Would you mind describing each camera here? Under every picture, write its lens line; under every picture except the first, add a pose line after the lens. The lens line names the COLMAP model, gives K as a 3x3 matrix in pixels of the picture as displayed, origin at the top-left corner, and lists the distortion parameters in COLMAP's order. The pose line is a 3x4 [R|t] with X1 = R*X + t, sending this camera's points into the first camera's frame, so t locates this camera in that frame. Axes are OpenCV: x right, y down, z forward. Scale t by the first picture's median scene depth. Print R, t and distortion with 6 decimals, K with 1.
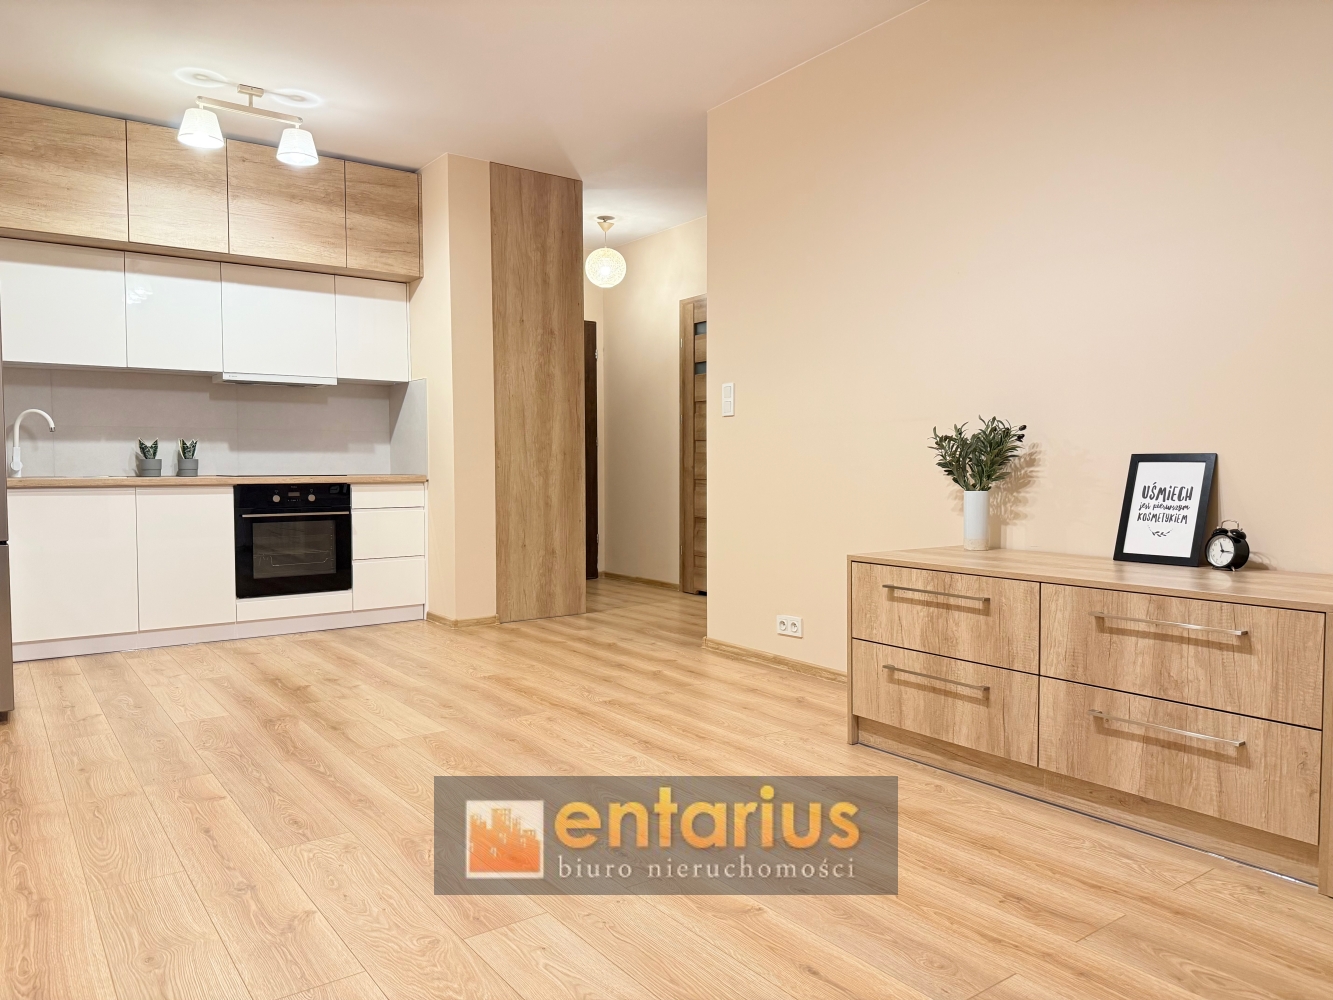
lens RADIAL K [[932.4, 0, 661.0], [0, 932.4, 504.5], [0, 0, 1]] dist [0.121619, -0.189240]
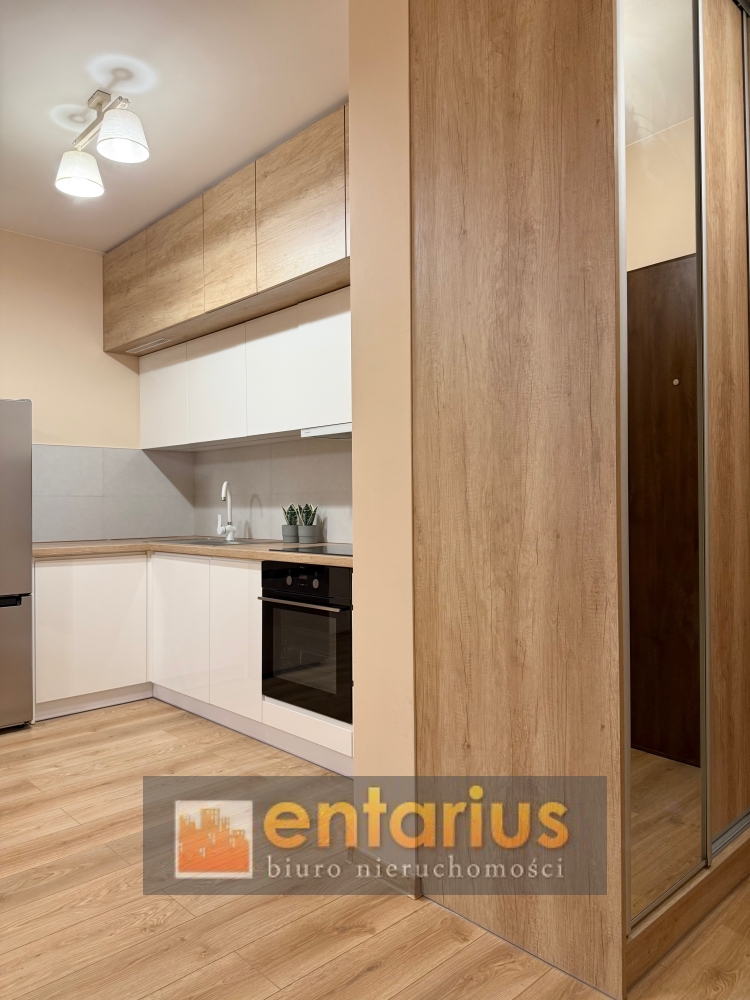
lens RADIAL K [[699.4, 0, 377.7], [0, 699.4, 495.4], [0, 0, 1]] dist [0.121619, -0.189240]
pose [[0.142589, -0.011683, -0.989713, 0.193248], [-0.033930, 0.999285, -0.016685, -0.072311], [0.989200, 0.035960, 0.142091, 1.012694]]
